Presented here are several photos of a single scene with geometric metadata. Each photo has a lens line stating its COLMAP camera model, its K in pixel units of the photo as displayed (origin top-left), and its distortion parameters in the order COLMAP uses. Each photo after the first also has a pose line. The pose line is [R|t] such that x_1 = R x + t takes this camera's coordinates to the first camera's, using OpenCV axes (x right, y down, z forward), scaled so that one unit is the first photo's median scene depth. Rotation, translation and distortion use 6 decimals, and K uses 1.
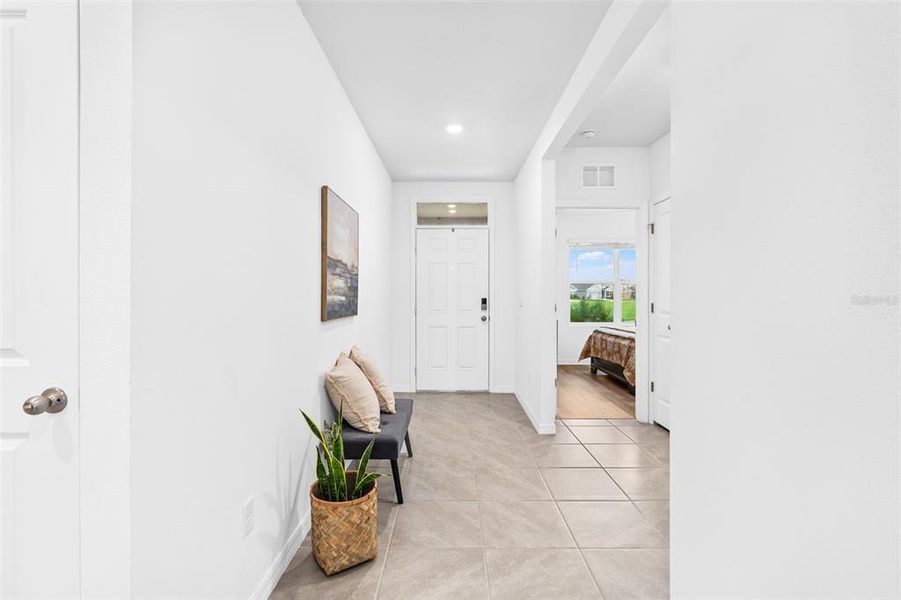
lens RADIAL K [[409.8, 0, 450.8], [0, 409.8, 295.9], [0, 0, 1]] dist [-0.008096, 0.000285]
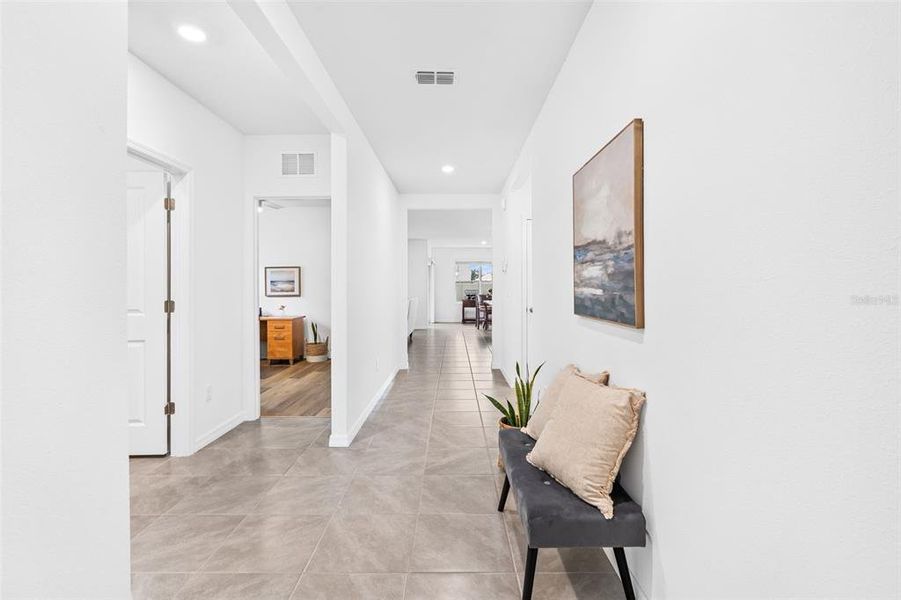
lens RADIAL K [[409.8, 0, 451.1], [0, 409.8, 293.7], [0, 0, 1]] dist [-0.008096, 0.000285]
pose [[-0.999996, 0.002032, -0.001808, -0.008673], [0.002007, 0.999899, 0.014050, -0.001370], [0.001836, 0.014046, -0.999900, 1.815083]]
